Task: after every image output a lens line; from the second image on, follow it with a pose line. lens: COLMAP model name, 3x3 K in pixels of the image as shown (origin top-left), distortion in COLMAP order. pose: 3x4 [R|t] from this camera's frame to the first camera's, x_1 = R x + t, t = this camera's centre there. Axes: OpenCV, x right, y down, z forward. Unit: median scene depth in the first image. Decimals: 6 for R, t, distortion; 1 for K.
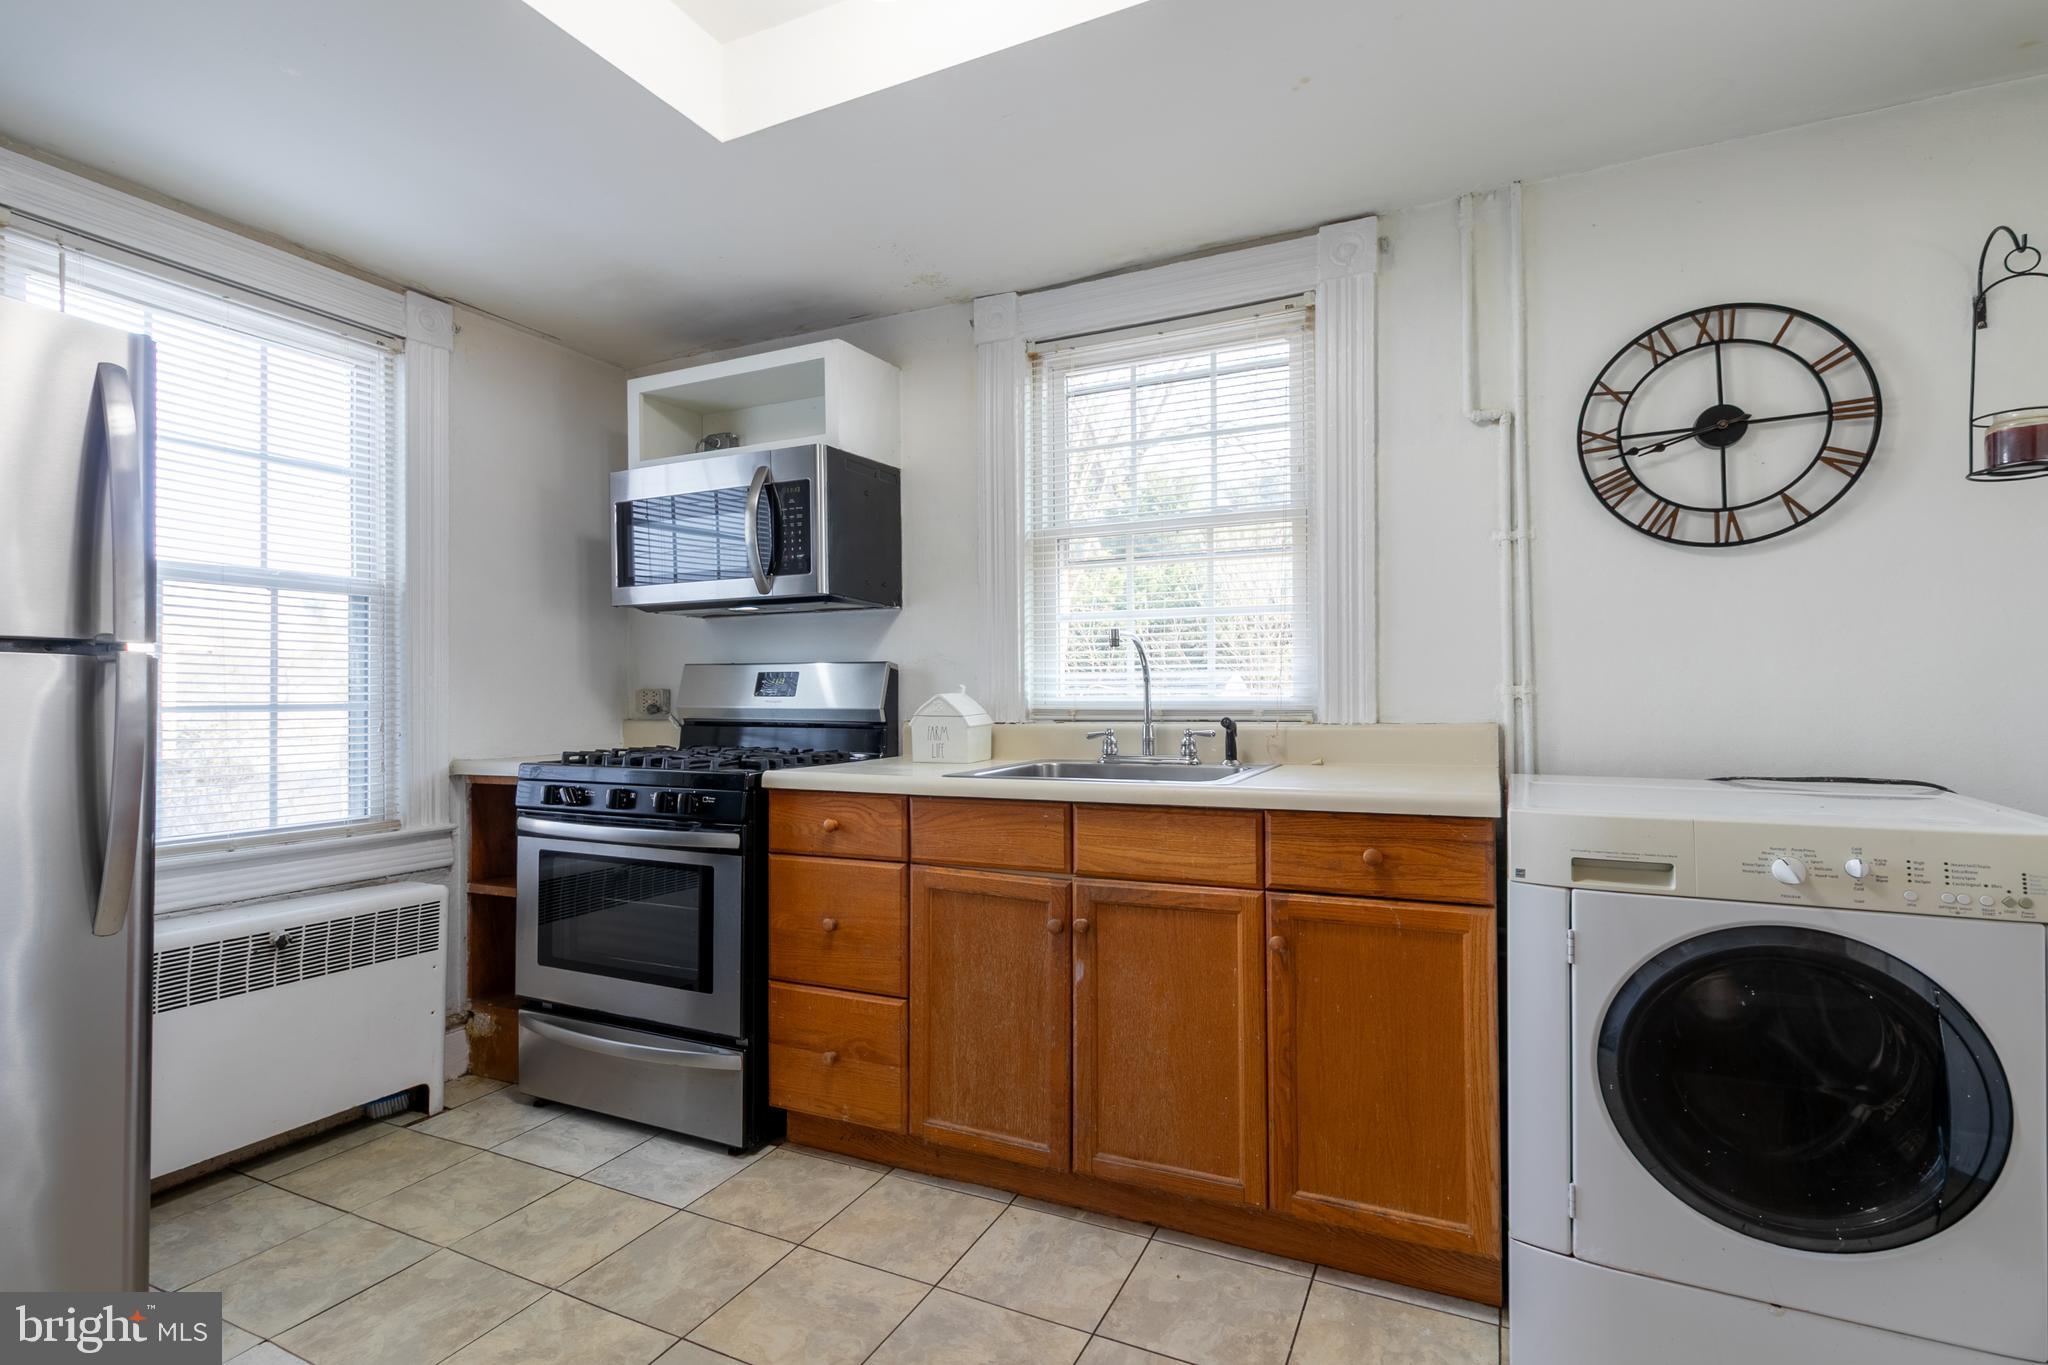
lens RADIAL K [[962.0, 0, 988.0], [0, 962.0, 684.6], [0, 0, 1]] dist [0.003353, 0.000422]
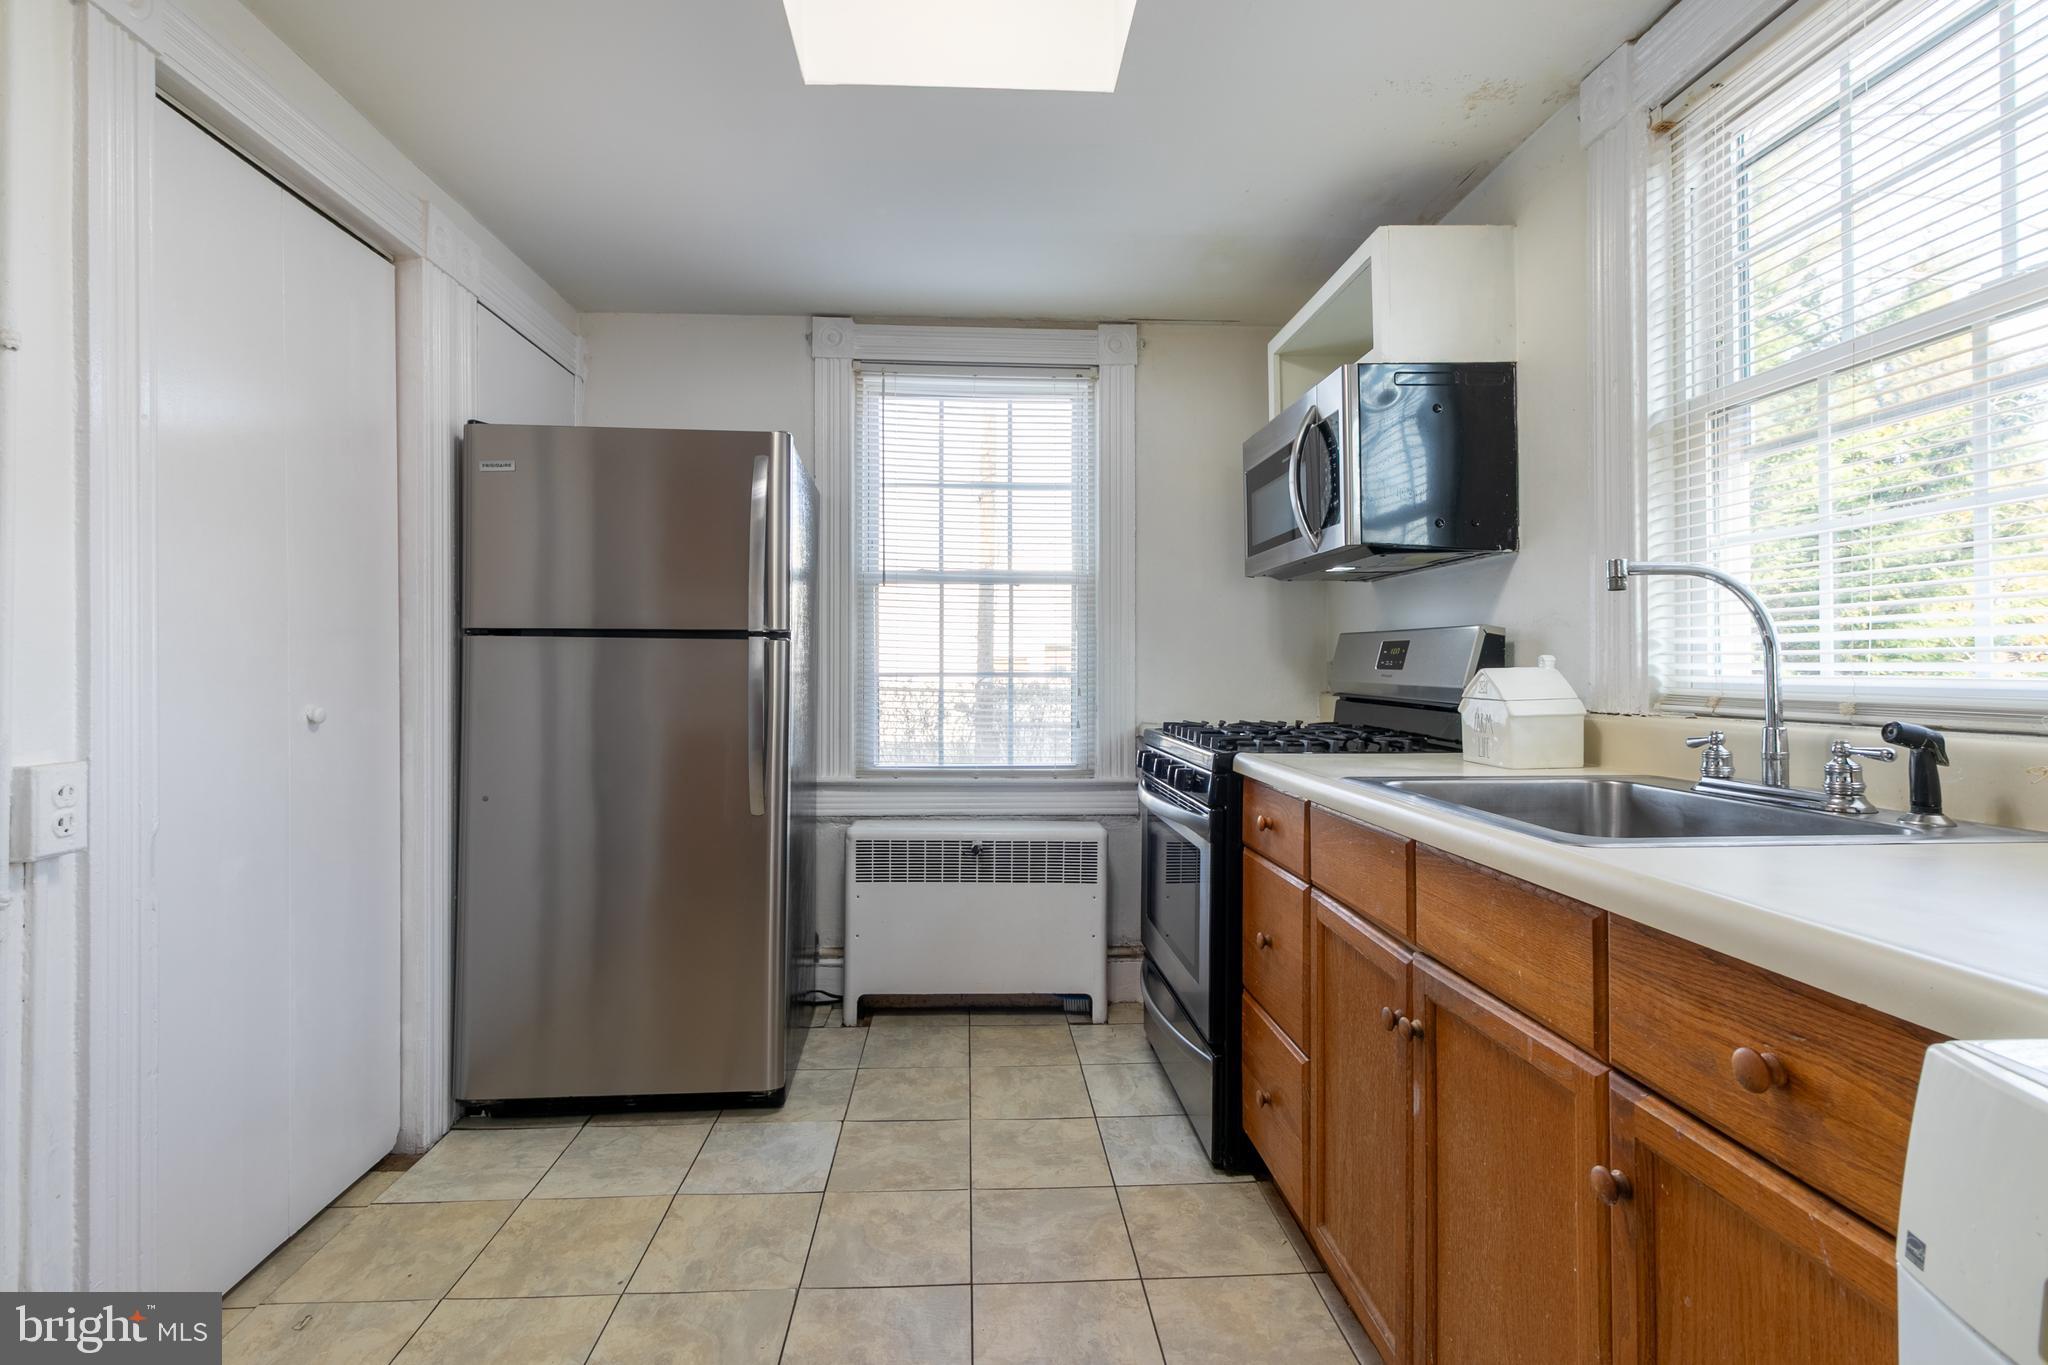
lens RADIAL K [[962.0, 0, 1036.0], [0, 962.0, 658.1], [0, 0, 1]] dist [0.003353, 0.000422]
pose [[0.504857, -0.000696, -0.863203, 0.484874], [0.002732, 0.999996, 0.000791, 0.000935], [0.863199, -0.002757, 0.504857, 0.422418]]
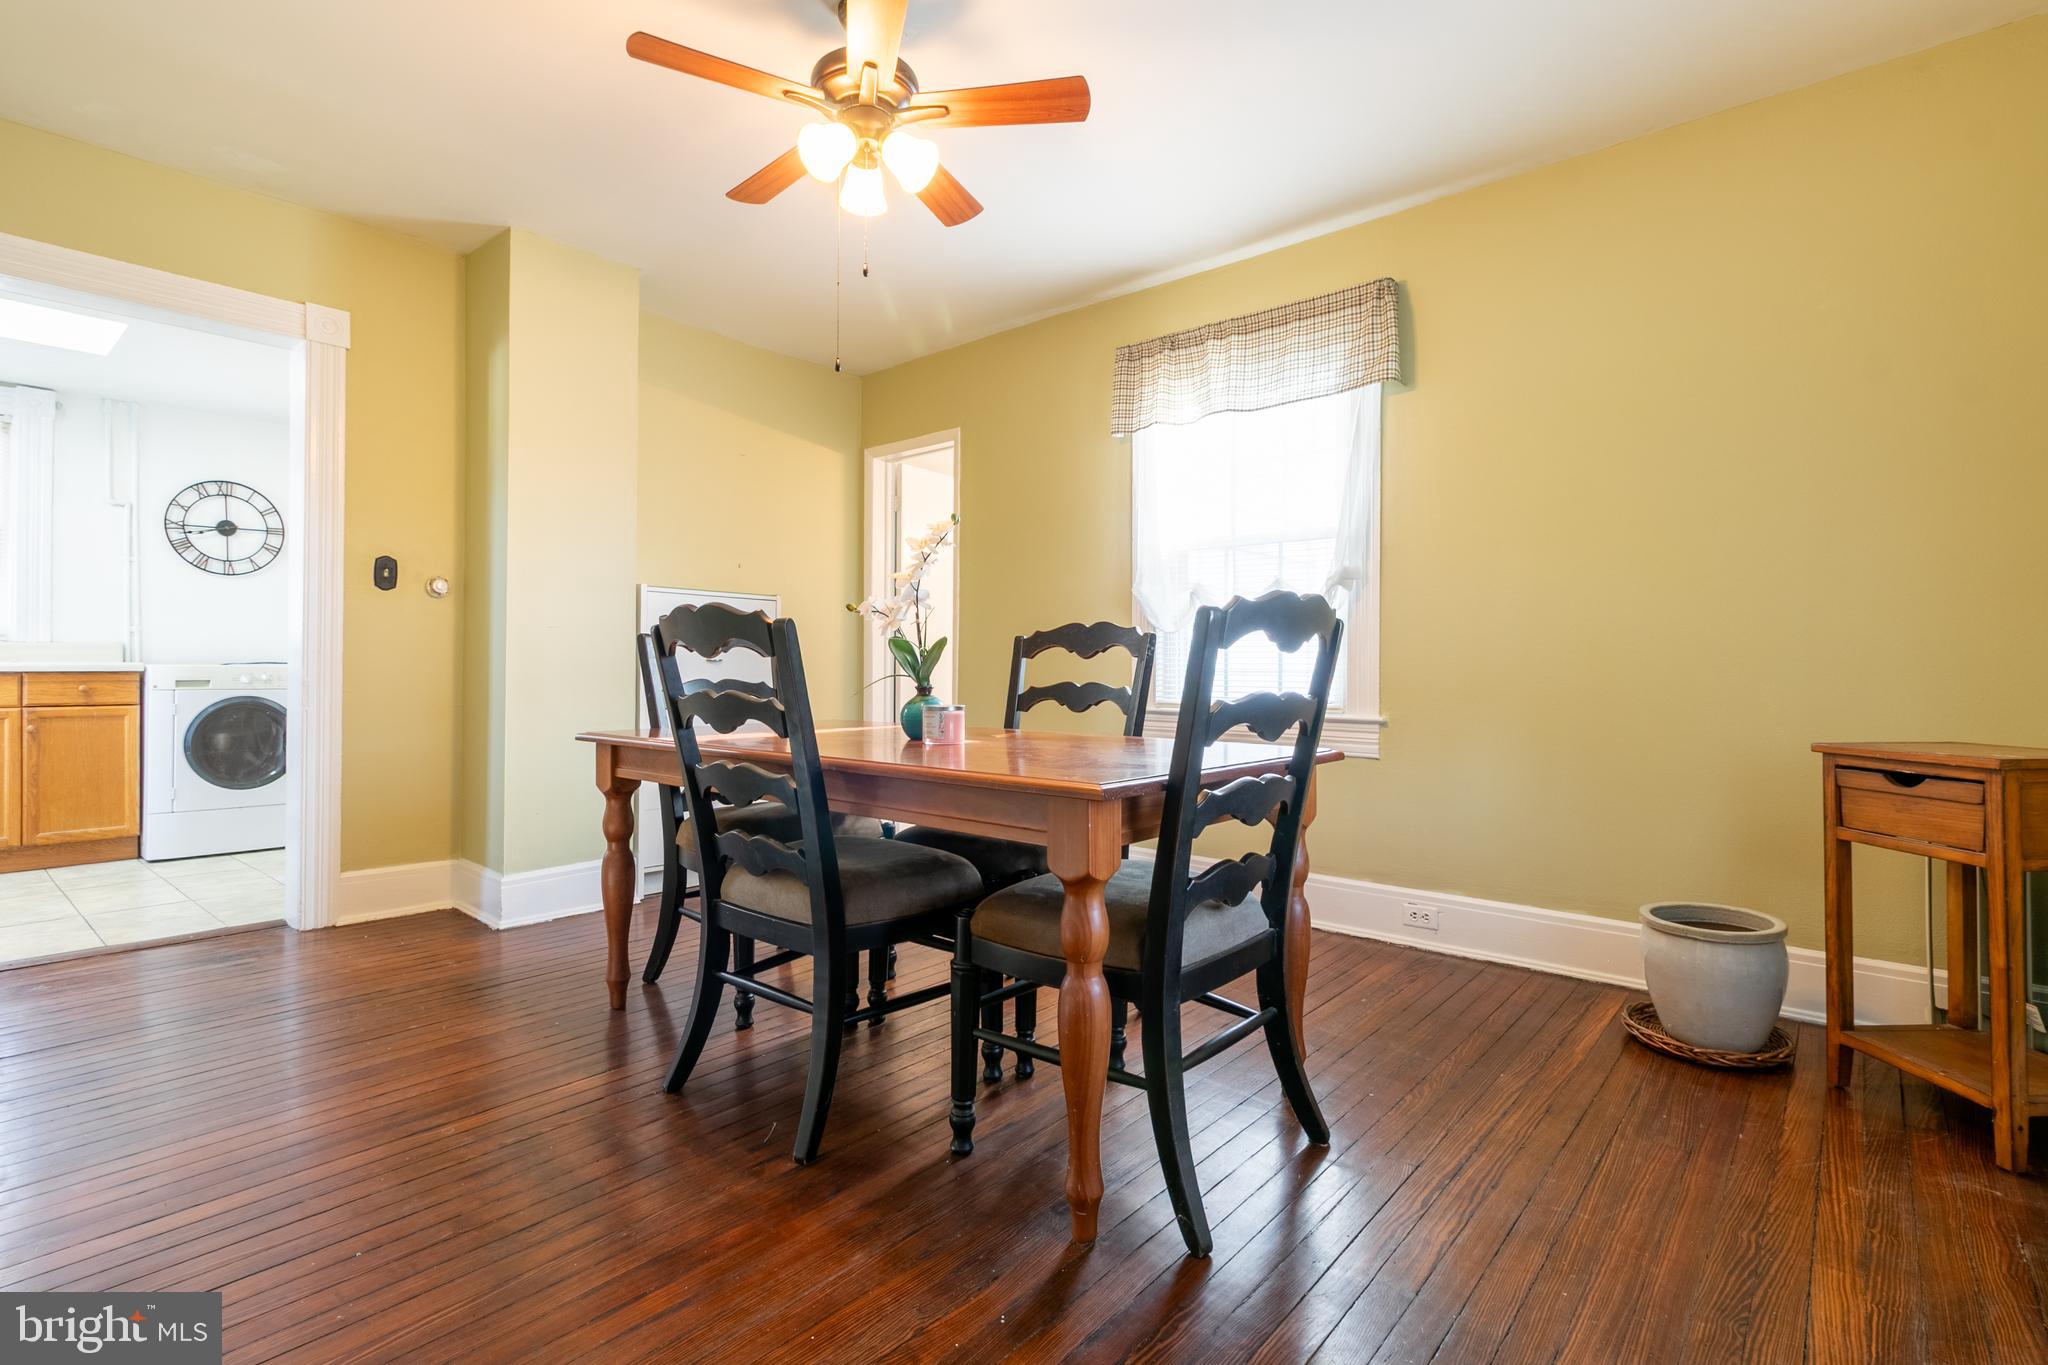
lens RADIAL K [[962.0, 0, 995.8], [0, 962.0, 669.8], [0, 0, 1]] dist [0.003353, 0.000422]
pose [[0.237102, 0.007605, 0.971455, -1.191570], [-0.011706, 0.999919, -0.004971, 0.092866], [-0.971414, -0.010193, 0.237172, -1.532691]]
